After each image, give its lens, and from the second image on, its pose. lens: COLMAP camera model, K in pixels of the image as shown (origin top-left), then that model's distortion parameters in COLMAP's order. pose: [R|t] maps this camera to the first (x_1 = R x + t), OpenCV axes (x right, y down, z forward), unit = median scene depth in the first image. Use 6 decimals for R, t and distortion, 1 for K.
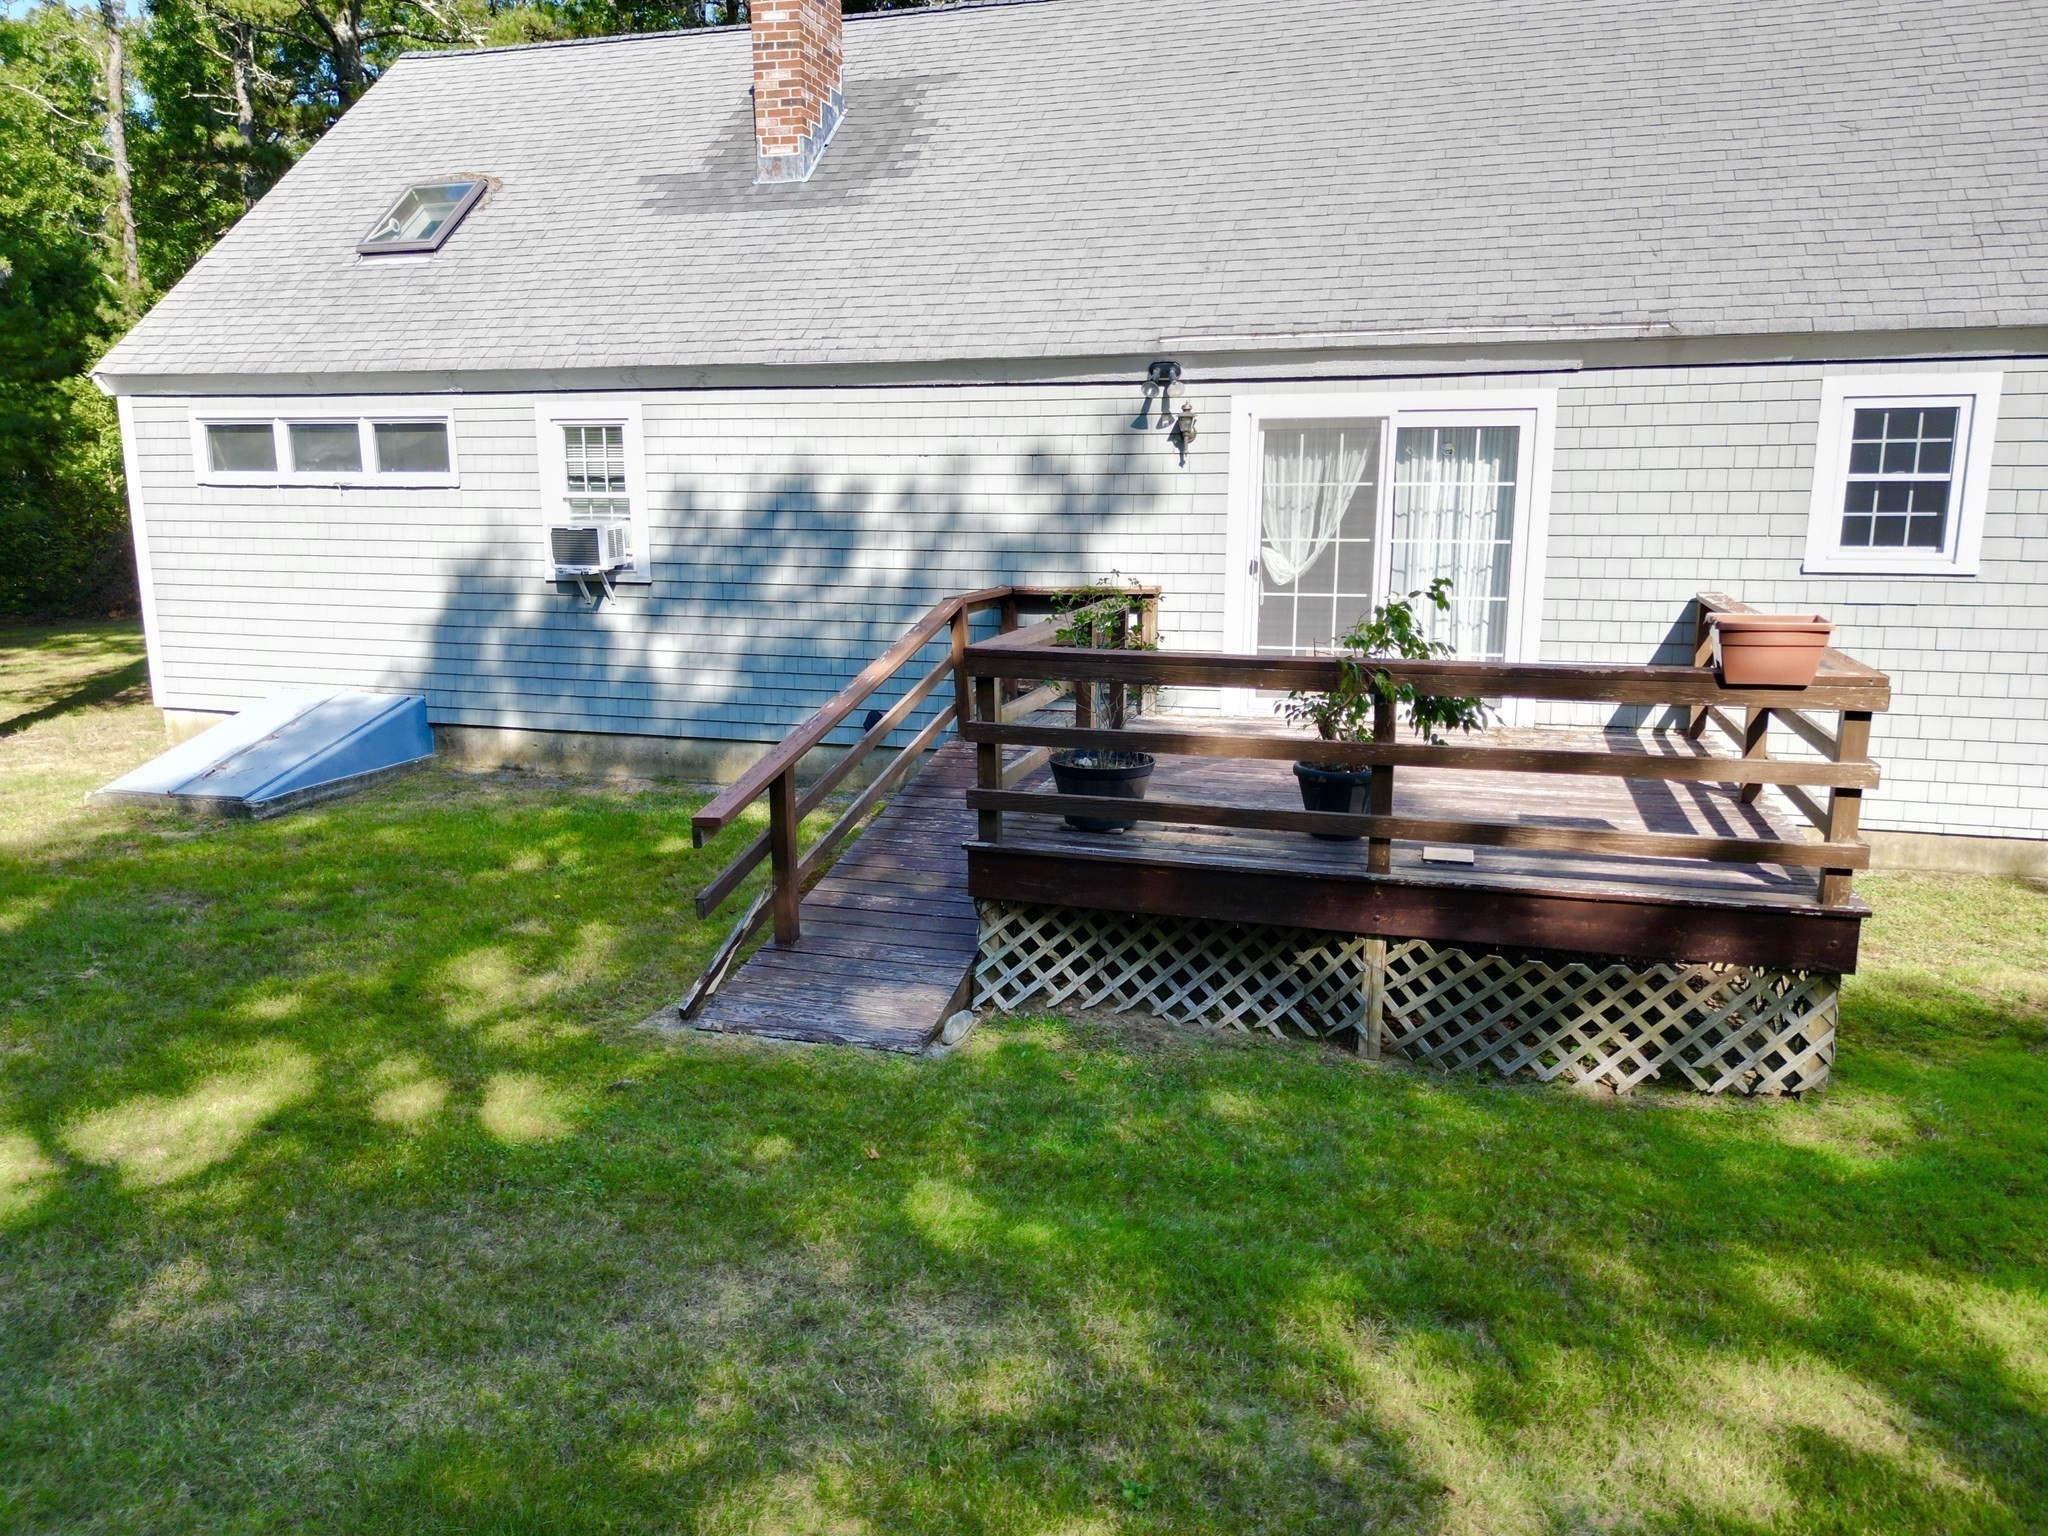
lens RADIAL K [[1437.2, 0, 1023.3], [0, 1437.2, 763.3], [0, 0, 1]] dist [0.070656, -0.054409]
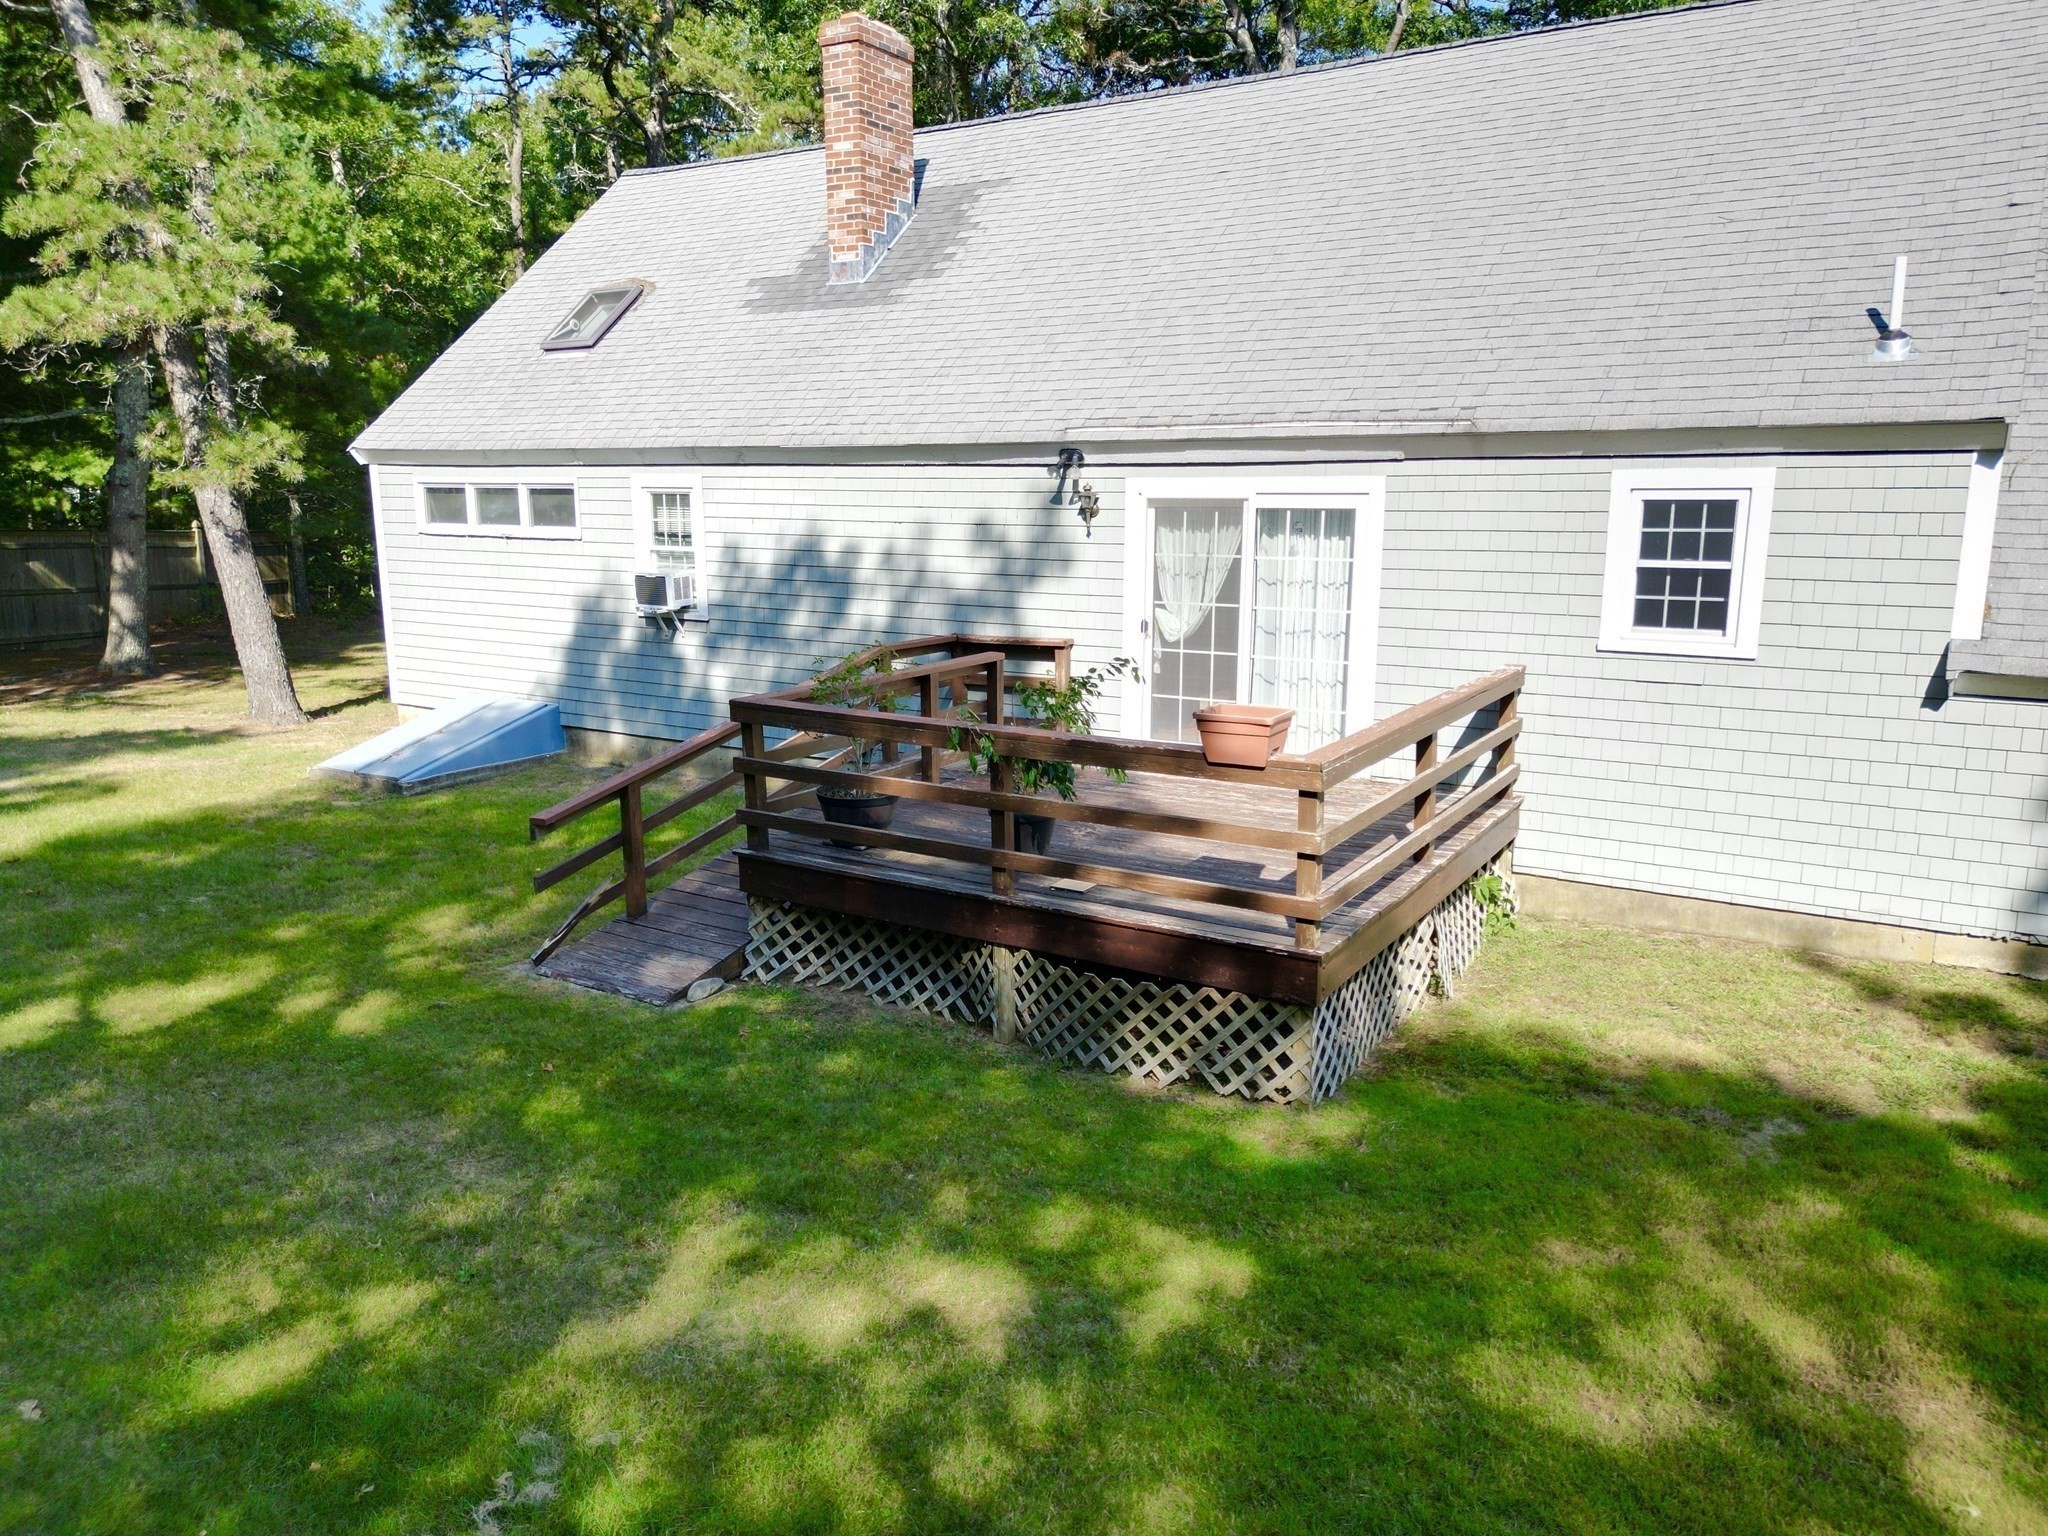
lens RADIAL K [[1432.8, 0, 1024.0], [0, 1432.8, 768.0], [0, 0, 1]] dist [0.093444, -0.090603]
pose [[0.964189, 0.052193, -0.260028, 0.369564], [-0.050947, 0.998635, 0.011533, -0.031512], [0.260275, 0.002127, 0.965532, -0.126598]]
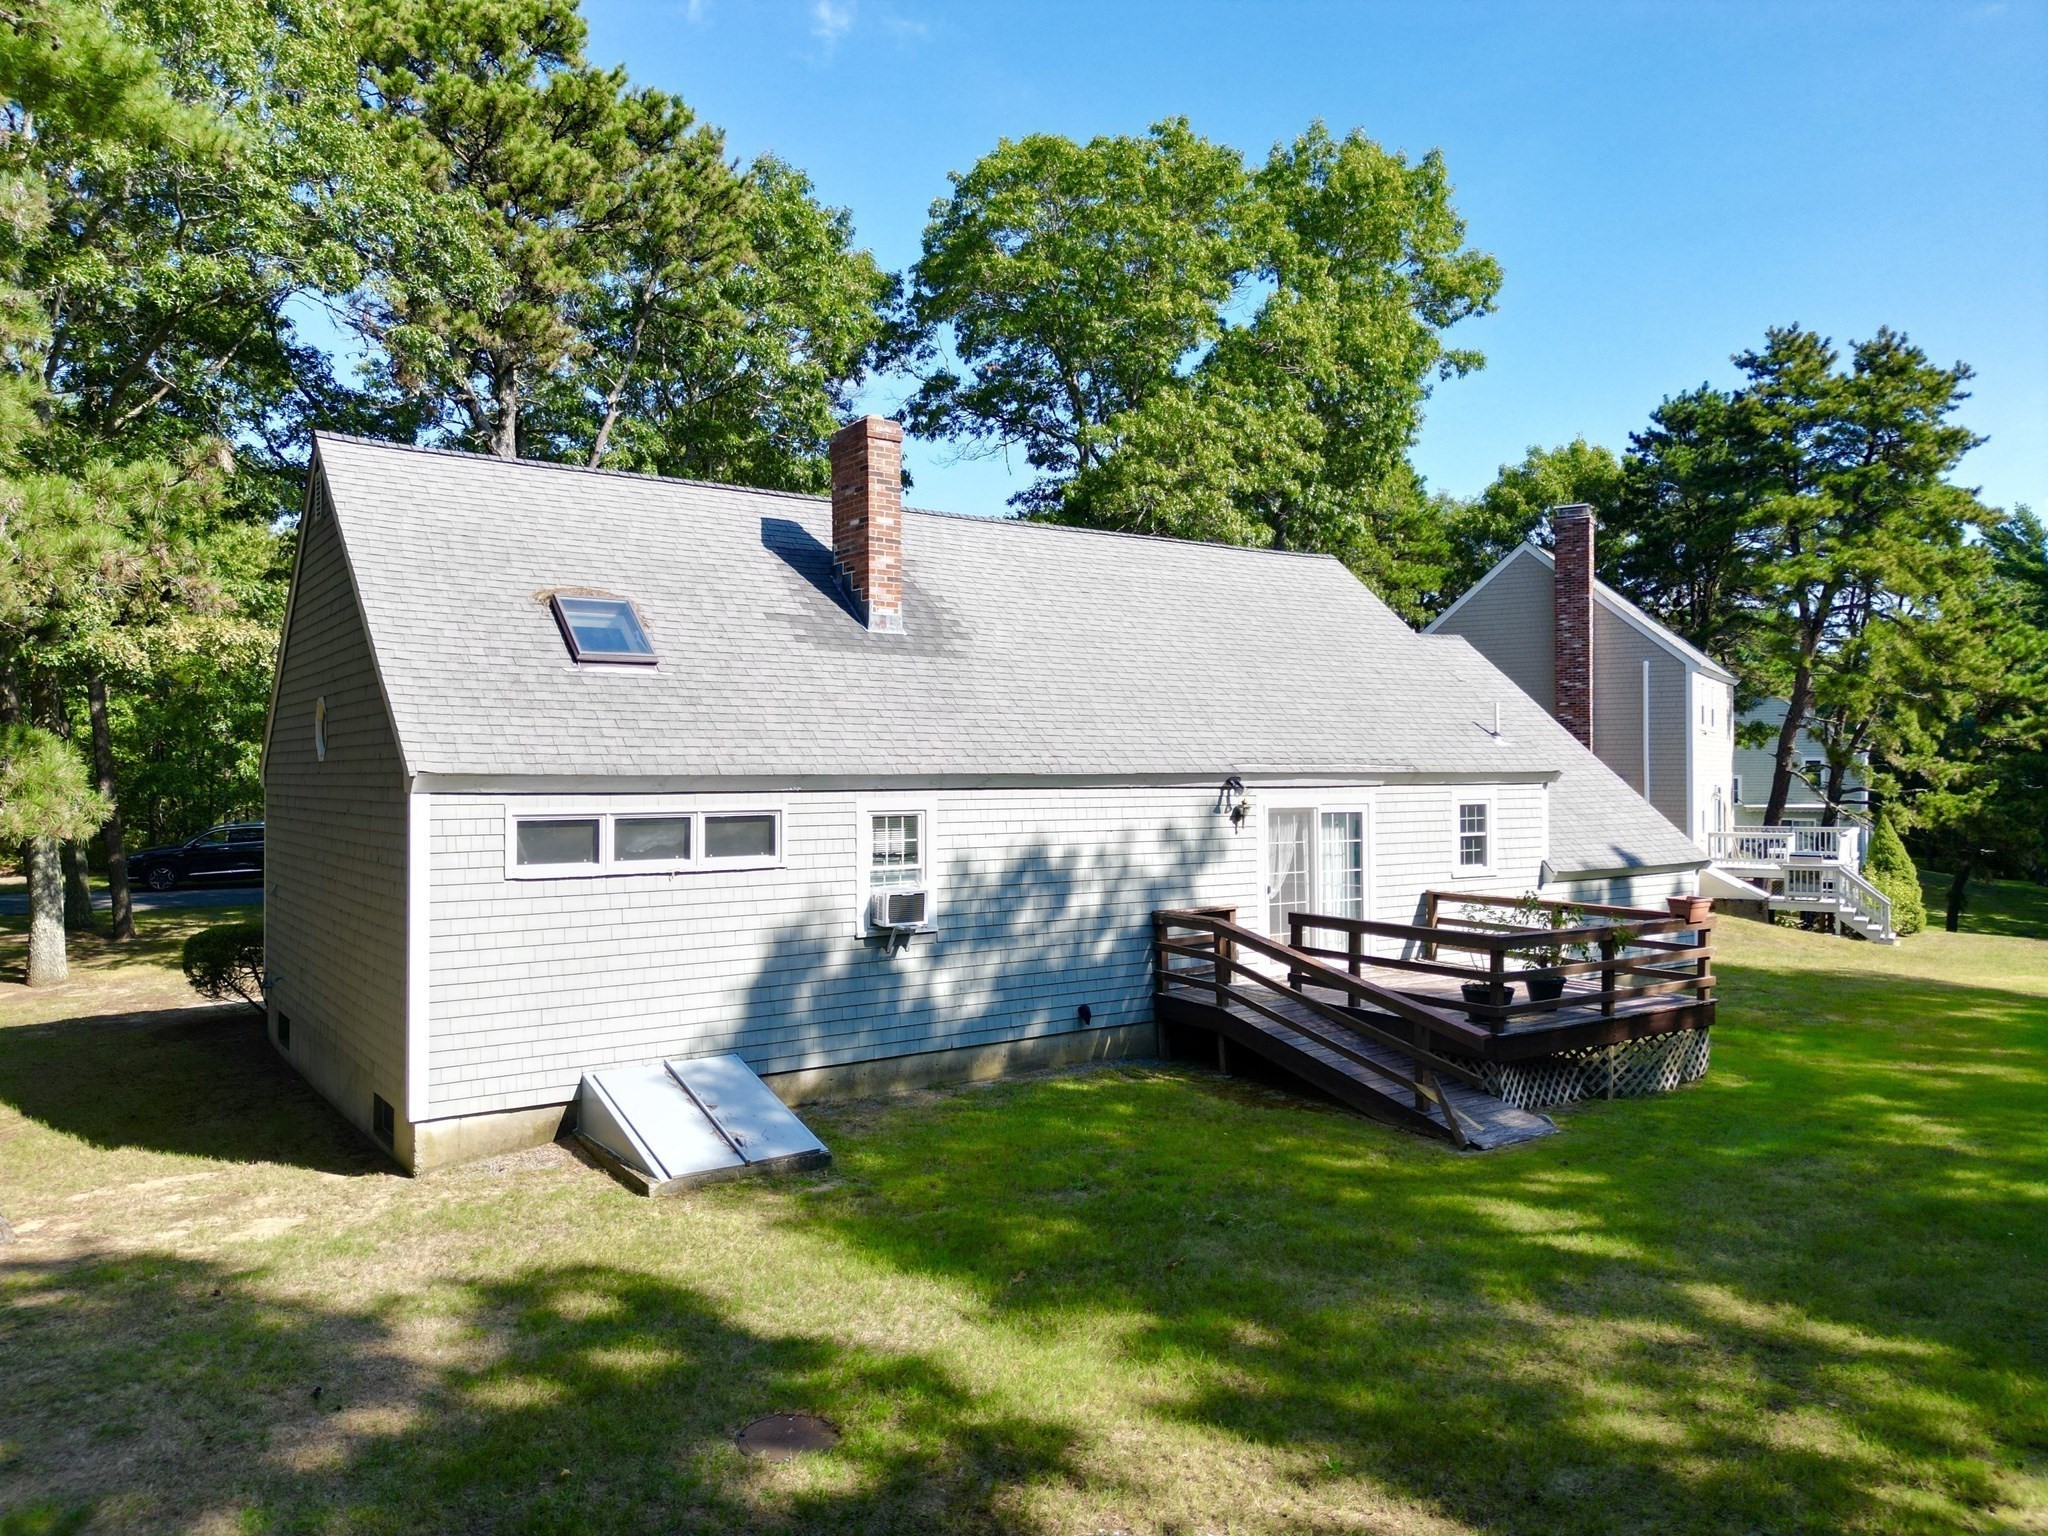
lens RADIAL K [[1432.8, 0, 1024.0], [0, 1432.8, 768.0], [0, 0, 1]] dist [0.093444, -0.090603]
pose [[0.622279, 0.003204, 0.782789, -1.393306], [0.155993, 0.979428, -0.128015, -0.103311], [-0.767096, 0.201770, 0.608977, 0.134853]]
